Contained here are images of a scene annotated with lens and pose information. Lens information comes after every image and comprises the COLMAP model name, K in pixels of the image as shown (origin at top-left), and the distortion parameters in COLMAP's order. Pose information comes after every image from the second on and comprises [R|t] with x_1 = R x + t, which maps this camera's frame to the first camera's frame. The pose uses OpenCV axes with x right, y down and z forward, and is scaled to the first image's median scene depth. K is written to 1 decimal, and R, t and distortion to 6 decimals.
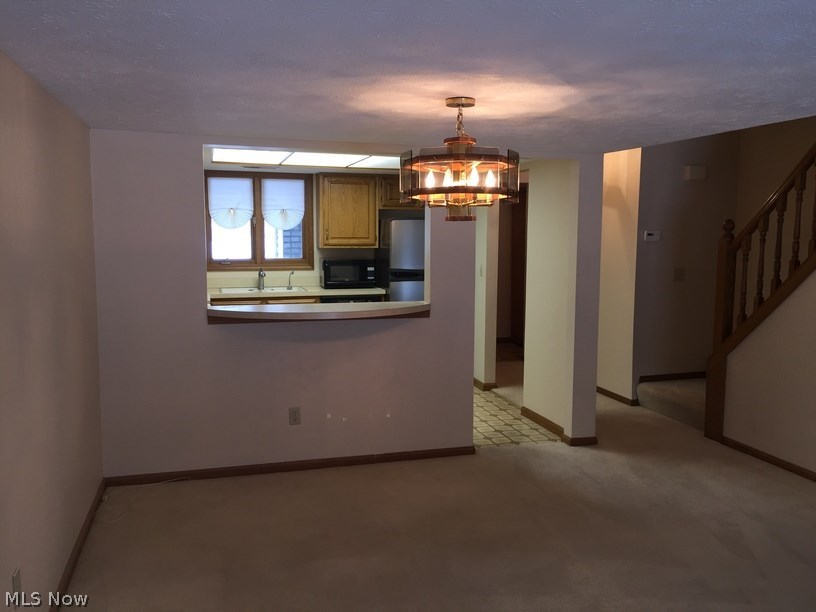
lens RADIAL K [[683.2, 0, 406.5], [0, 683.2, 300.8], [0, 0, 1]] dist [0.018086, -0.008144]
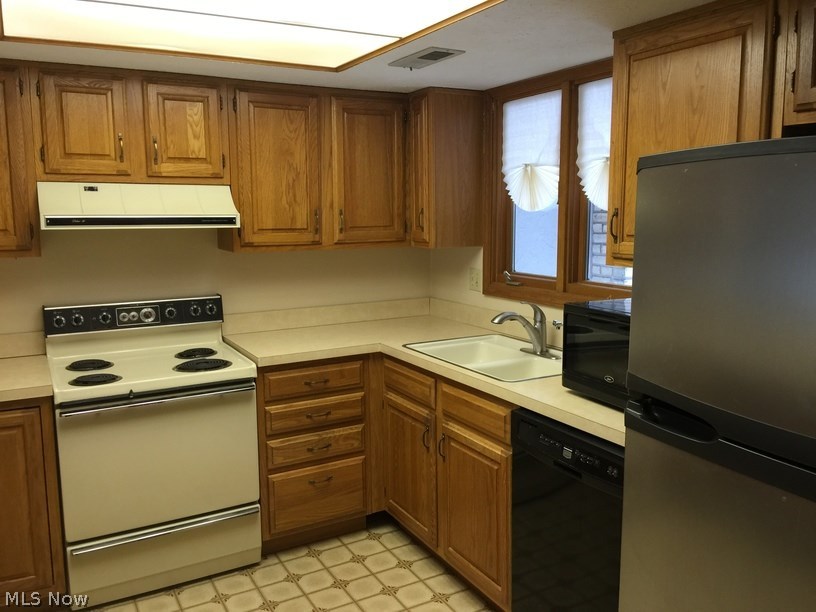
lens RADIAL K [[683.2, 0, 408.8], [0, 683.2, 299.5], [0, 0, 1]] dist [0.018086, -0.008144]
pose [[0.243060, 0.120542, -0.962492, 0.174483], [-0.095839, 0.990378, 0.099832, -0.083632], [0.965265, 0.067979, 0.252274, 0.811497]]
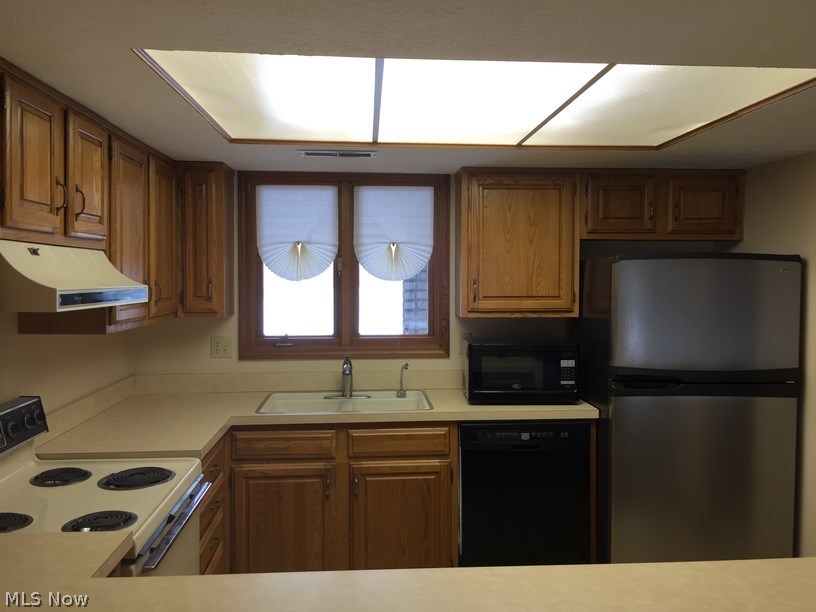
lens RADIAL K [[683.2, 0, 414.3], [0, 683.2, 287.6], [0, 0, 1]] dist [0.018086, -0.008144]
pose [[0.979734, -0.000888, -0.200299, -0.058968], [-0.016424, 0.996267, -0.084753, -0.055088], [0.199627, 0.086325, 0.976062, 0.496323]]
